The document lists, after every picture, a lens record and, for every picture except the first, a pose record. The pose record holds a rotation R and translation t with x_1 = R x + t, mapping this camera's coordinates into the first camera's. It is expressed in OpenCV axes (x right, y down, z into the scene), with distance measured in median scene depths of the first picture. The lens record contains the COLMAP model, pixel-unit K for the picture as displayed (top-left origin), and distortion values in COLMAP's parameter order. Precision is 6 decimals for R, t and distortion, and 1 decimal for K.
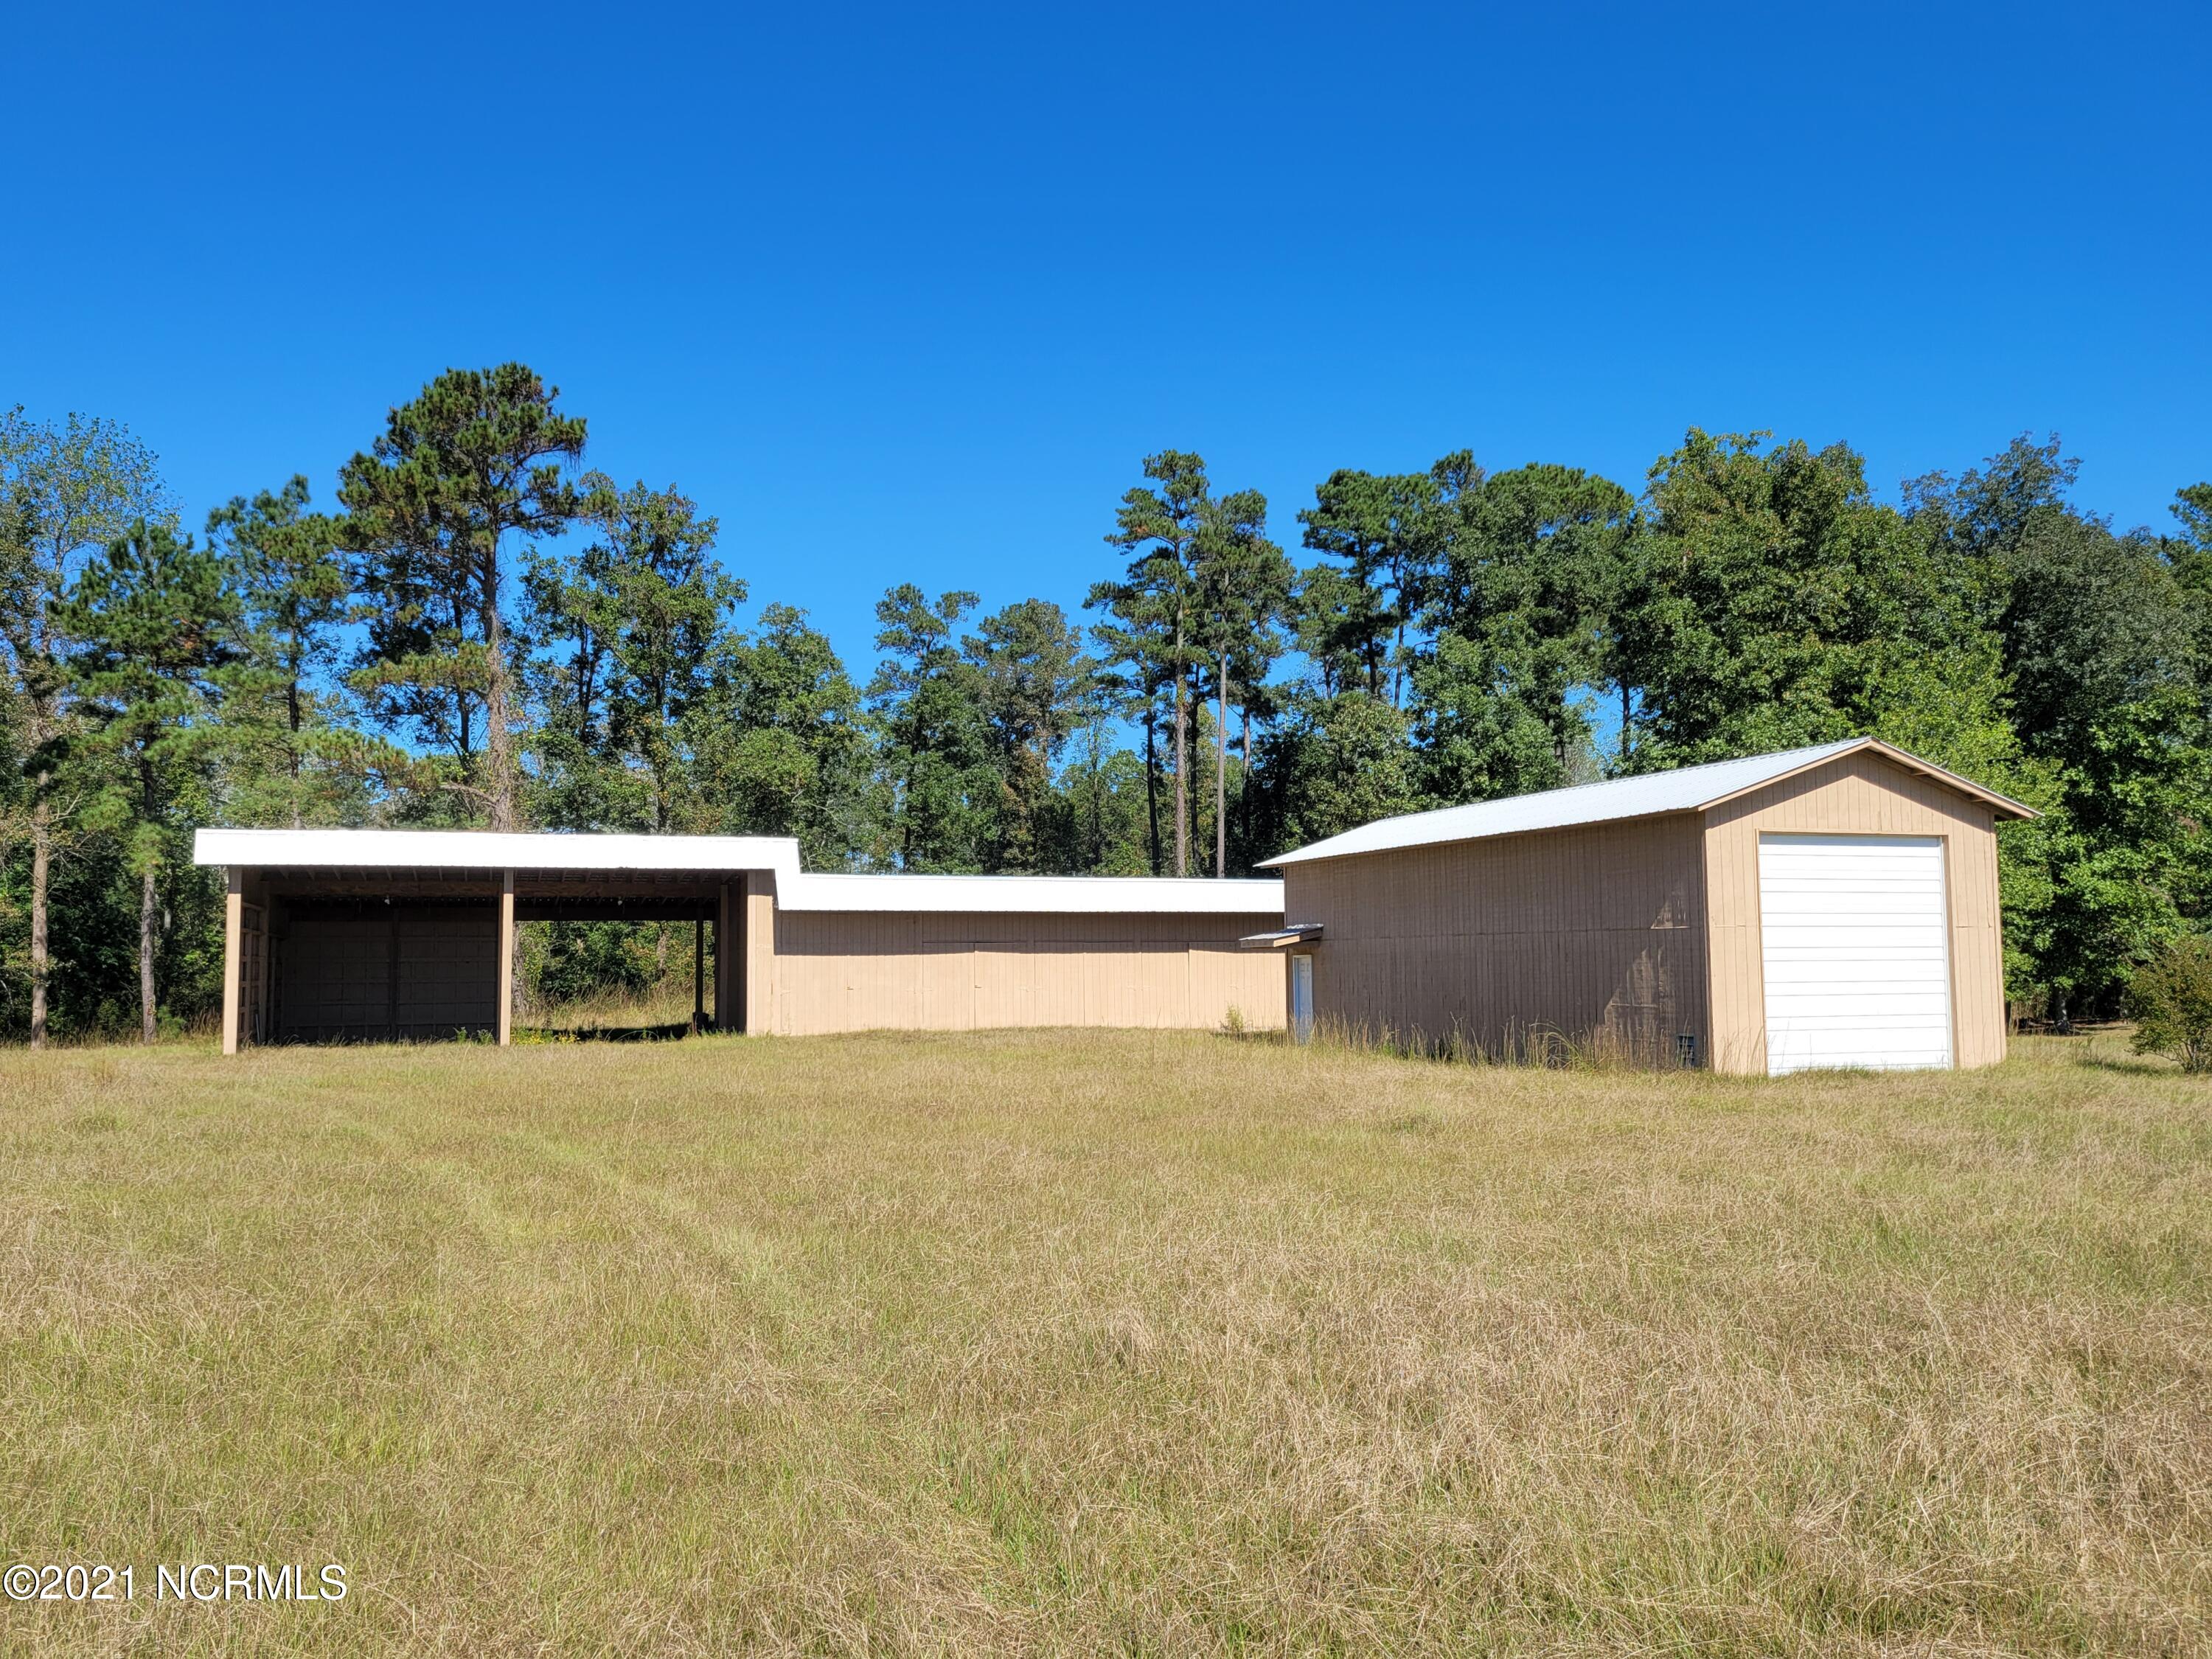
lens RADIAL K [[1688.7, 0, 1114.2], [0, 1688.7, 828.0], [0, 0, 1]] dist [0.059150, -0.039682]
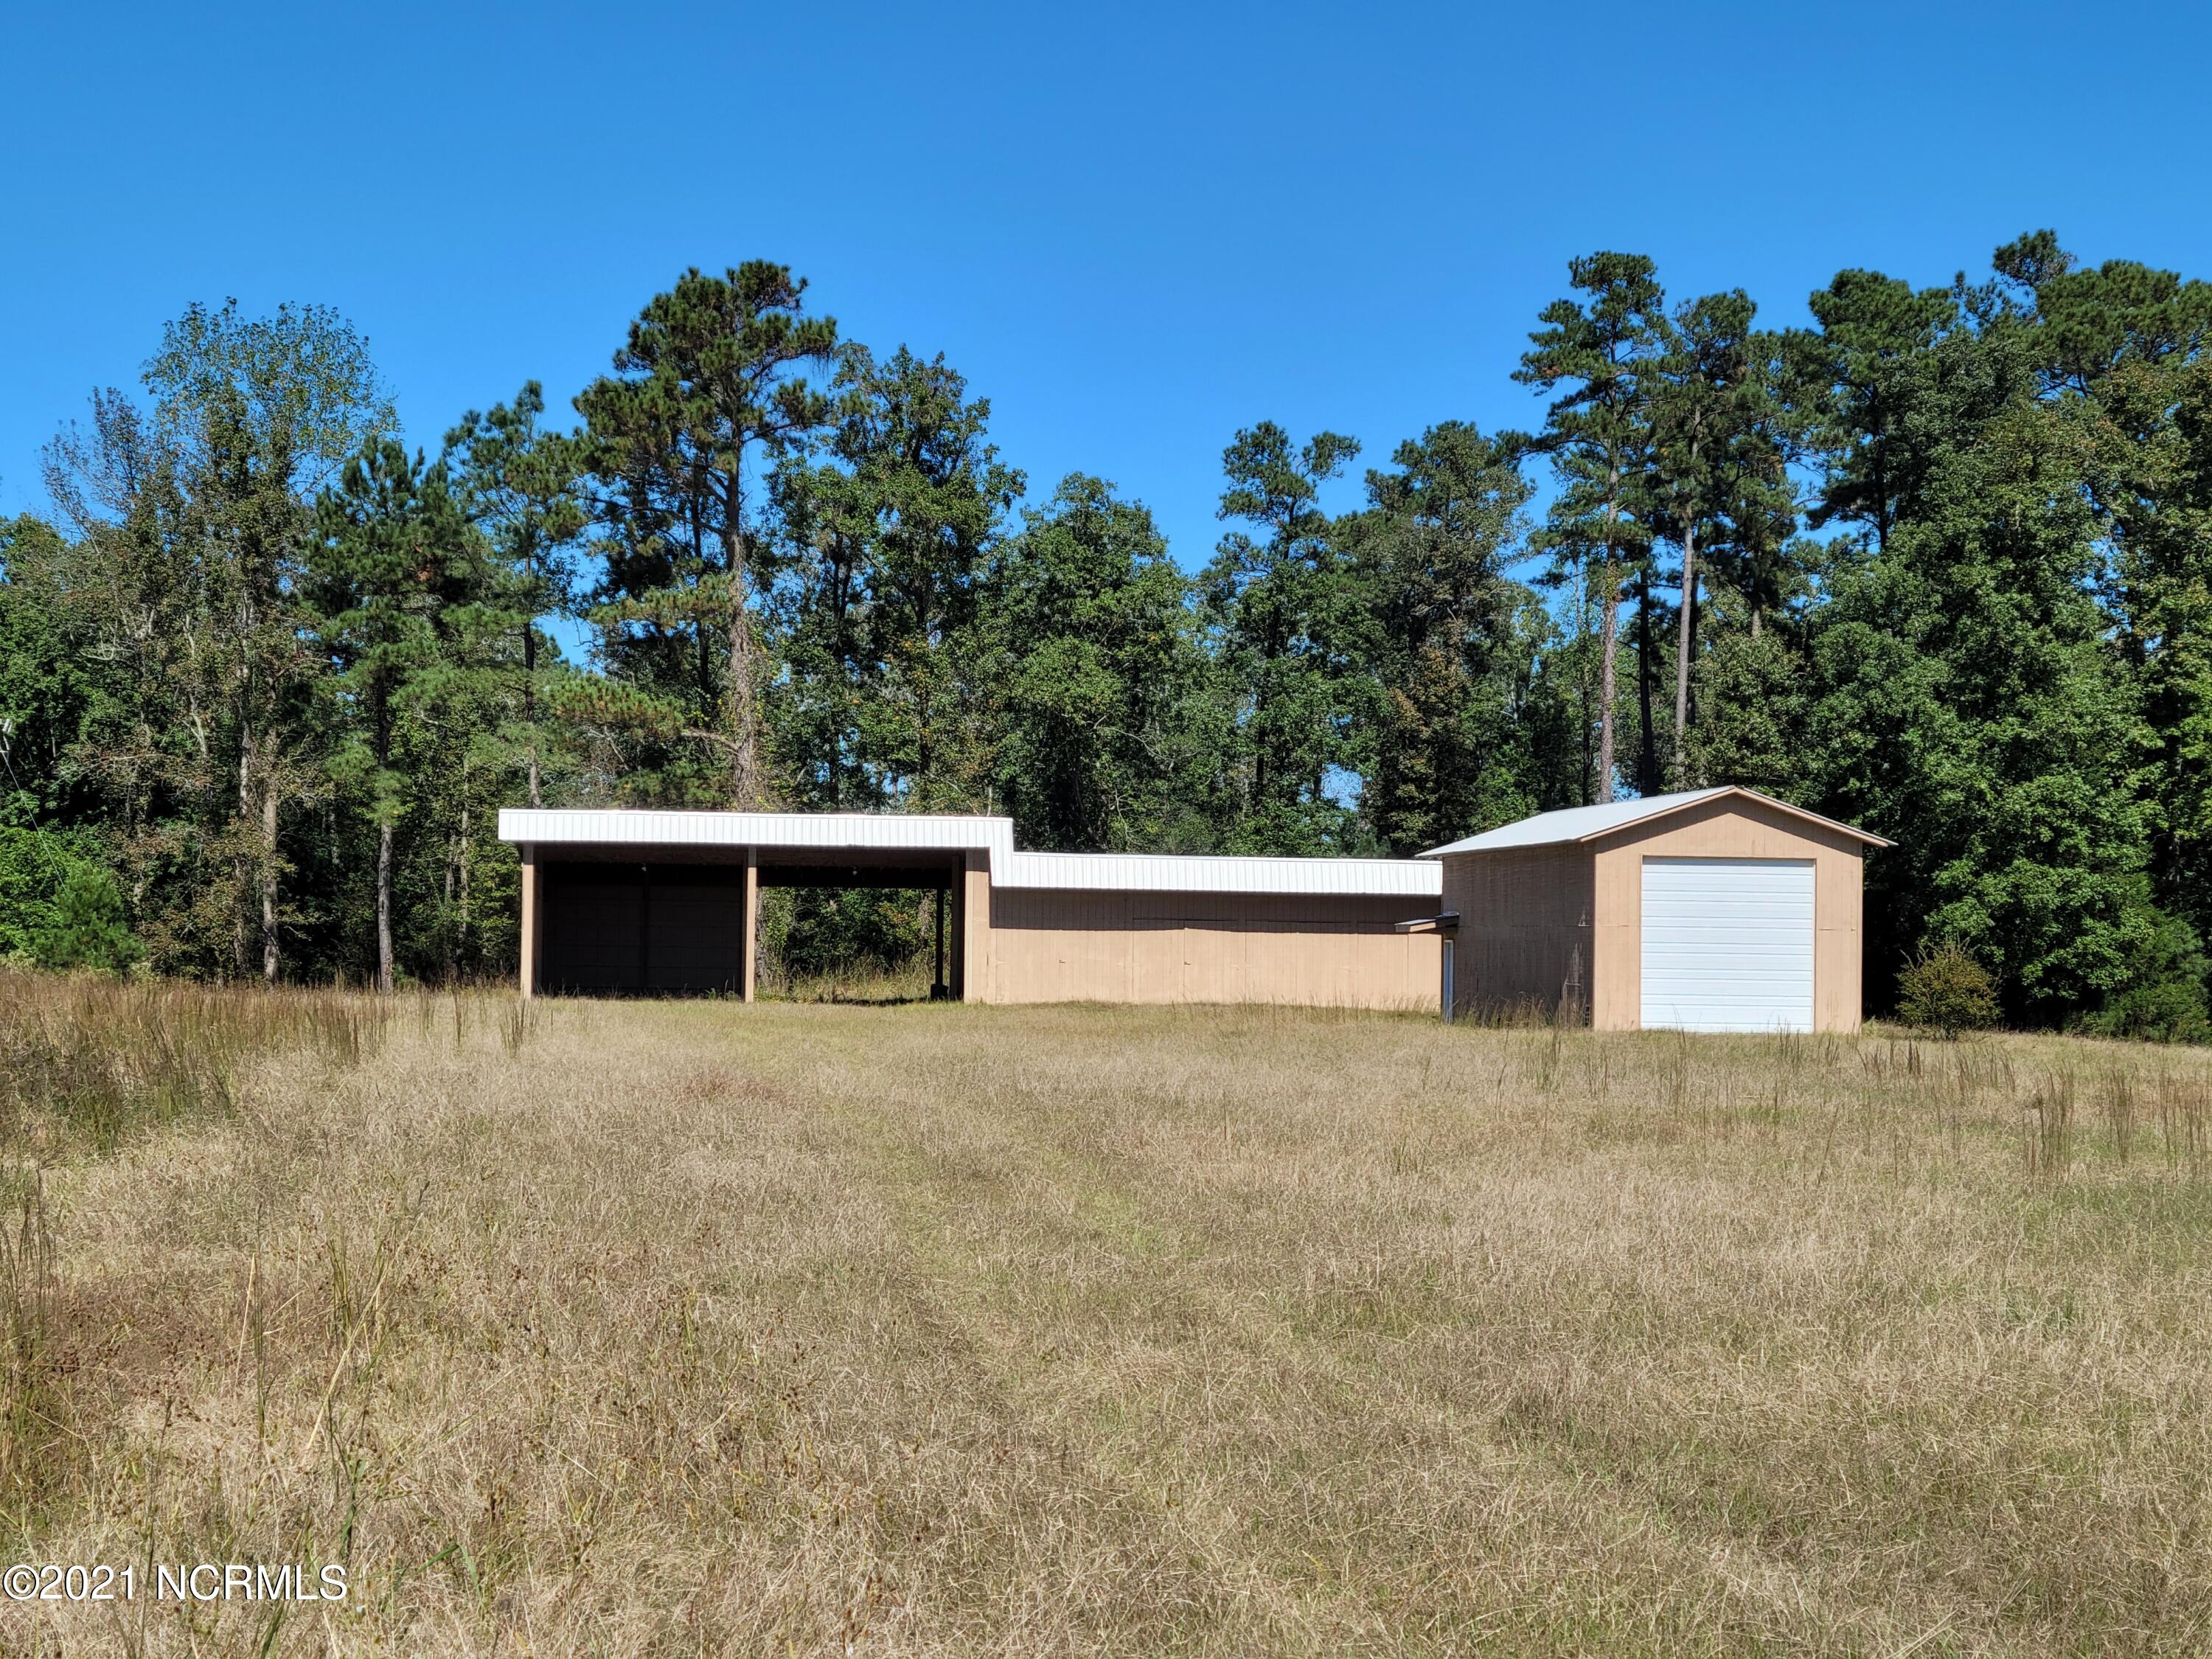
lens RADIAL K [[2313.1, 0, 1103.8], [0, 2313.1, 824.1], [0, 0, 1]] dist [0.099829, 0.000000]
pose [[0.981777, 0.013948, -0.189522, 0.058826], [-0.008329, 0.999503, 0.030413, -0.014253], [0.189852, -0.028281, 0.981405, -0.167084]]
